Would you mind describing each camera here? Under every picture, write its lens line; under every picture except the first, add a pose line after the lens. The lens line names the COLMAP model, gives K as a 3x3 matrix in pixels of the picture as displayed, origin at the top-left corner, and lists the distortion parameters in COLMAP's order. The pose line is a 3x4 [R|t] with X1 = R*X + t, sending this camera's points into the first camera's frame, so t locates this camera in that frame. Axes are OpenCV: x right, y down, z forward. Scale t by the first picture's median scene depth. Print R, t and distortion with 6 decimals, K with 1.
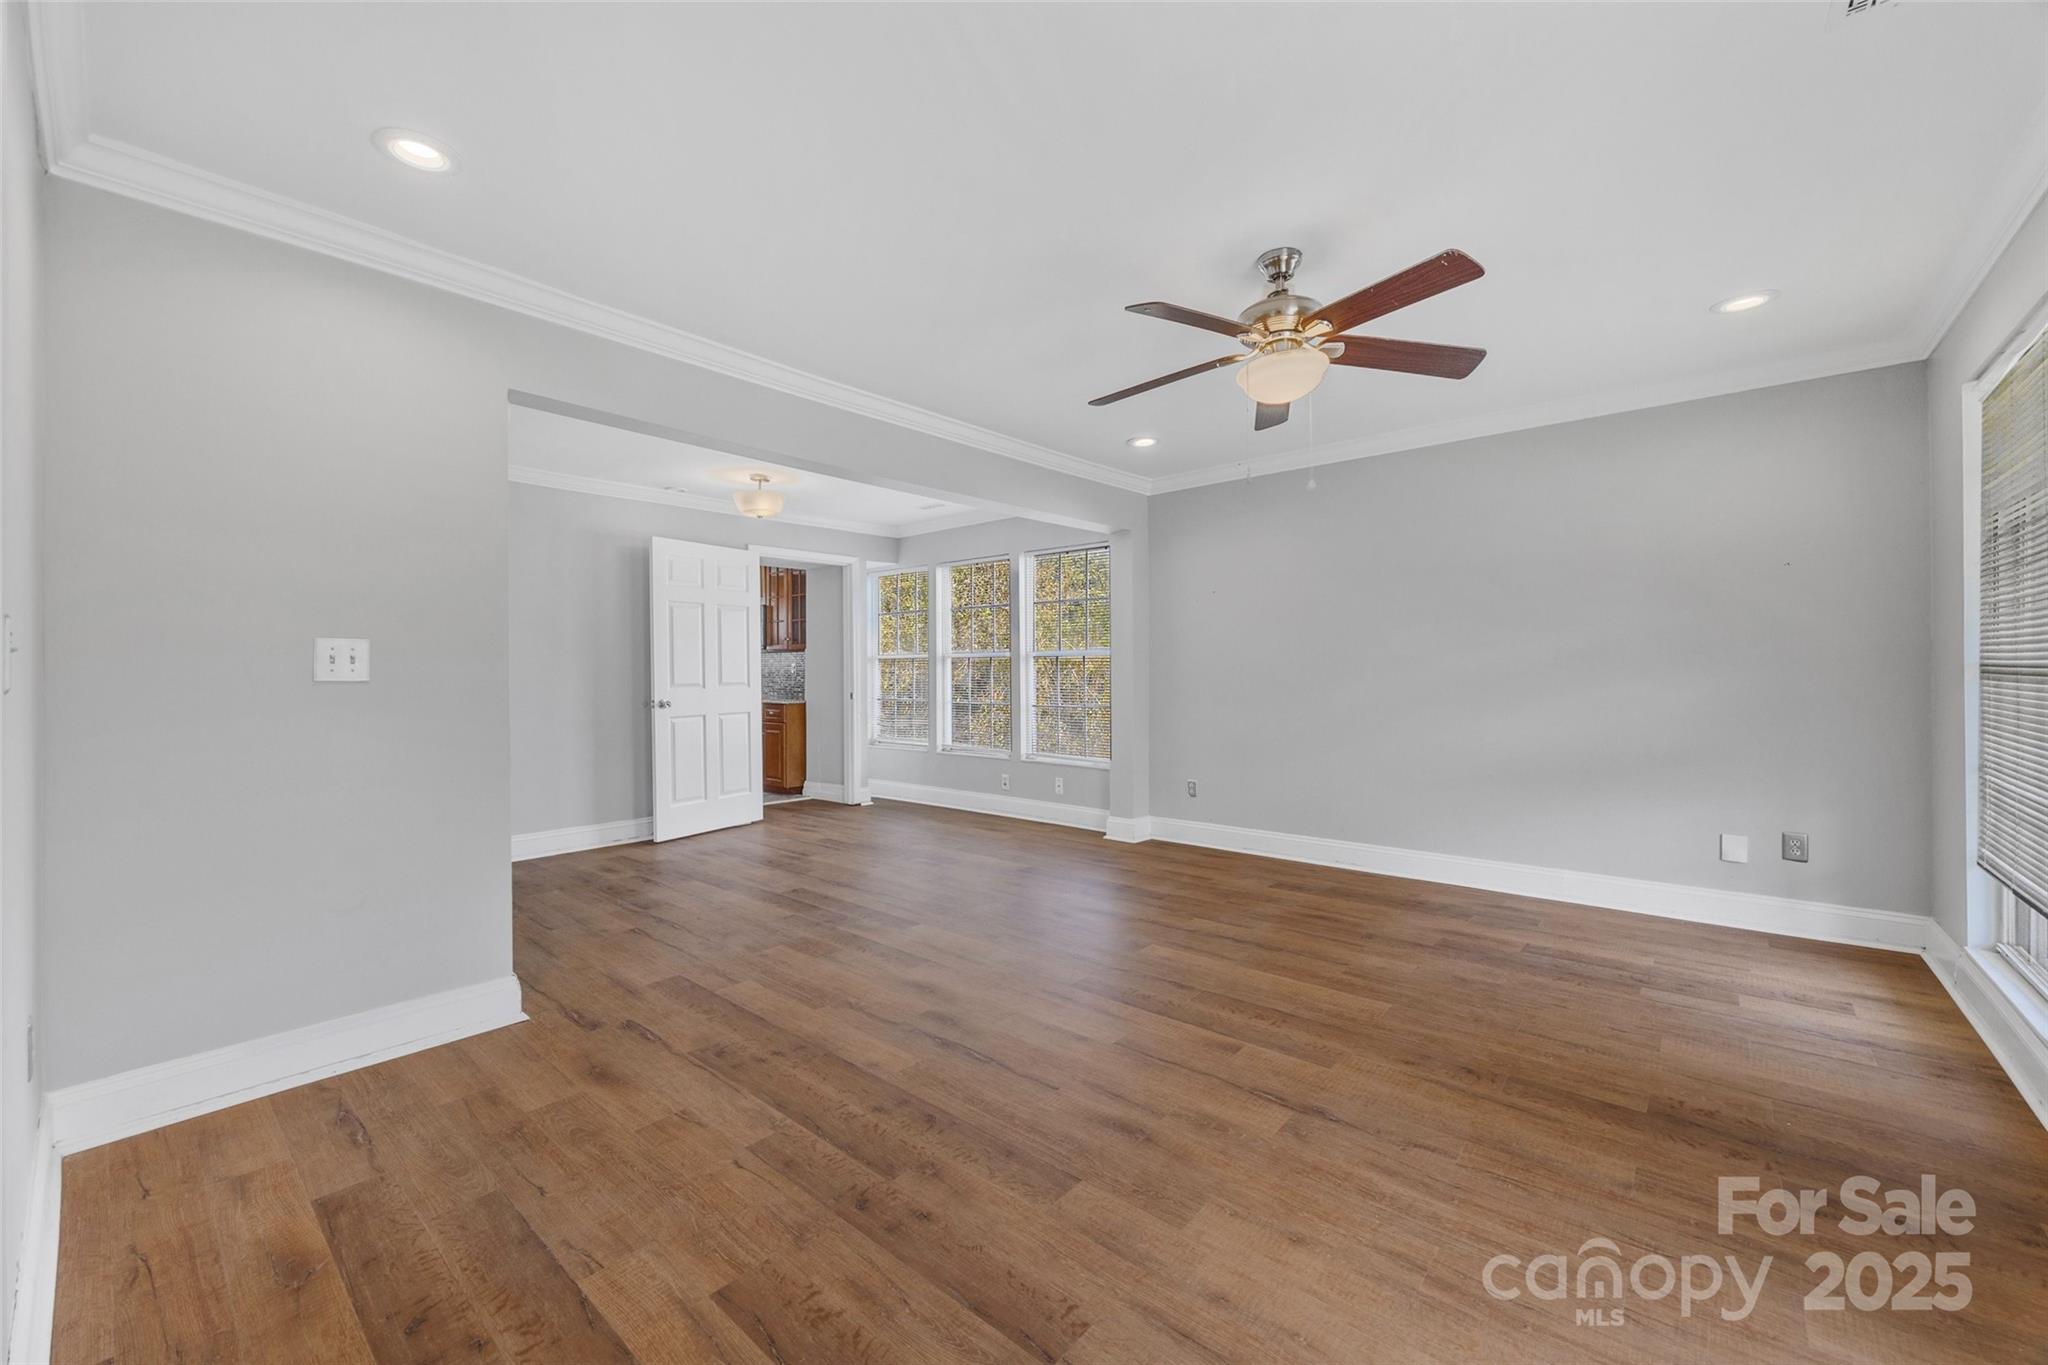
lens RADIAL K [[806.0, 0, 1023.0], [0, 806.0, 675.2], [0, 0, 1]] dist [-0.005777, -0.001085]
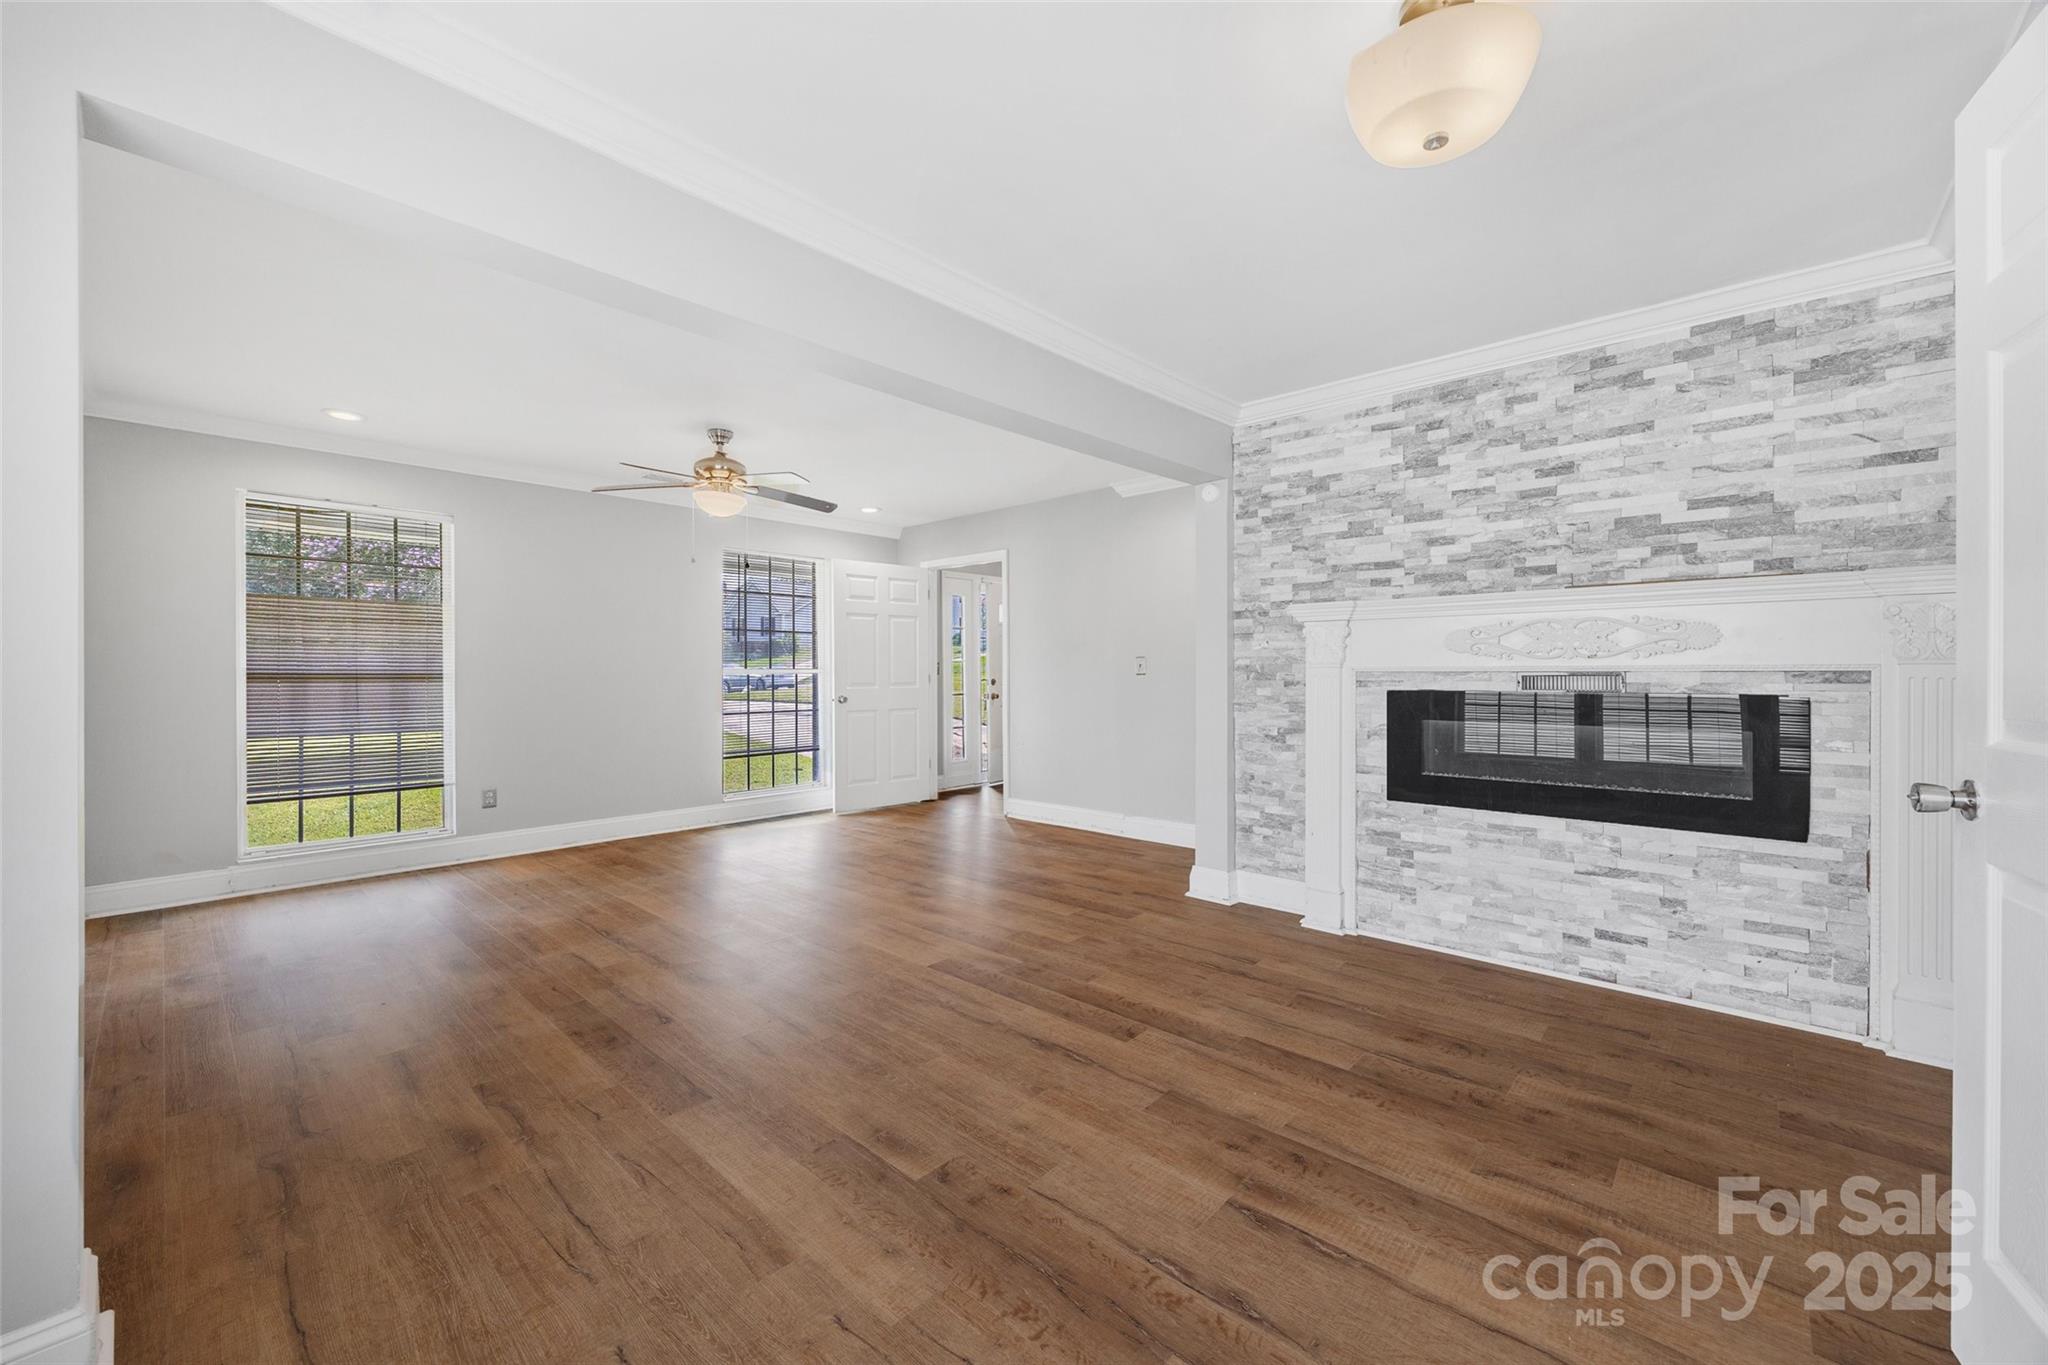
lens RADIAL K [[806.0, 0, 1024.1], [0, 806.0, 674.0], [0, 0, 1]] dist [-0.005777, -0.001085]
pose [[-0.999549, 0.008999, 0.028654, -0.289936], [0.009360, 0.999878, 0.012491, -0.014349], [-0.028538, 0.012754, -0.999511, 2.085552]]
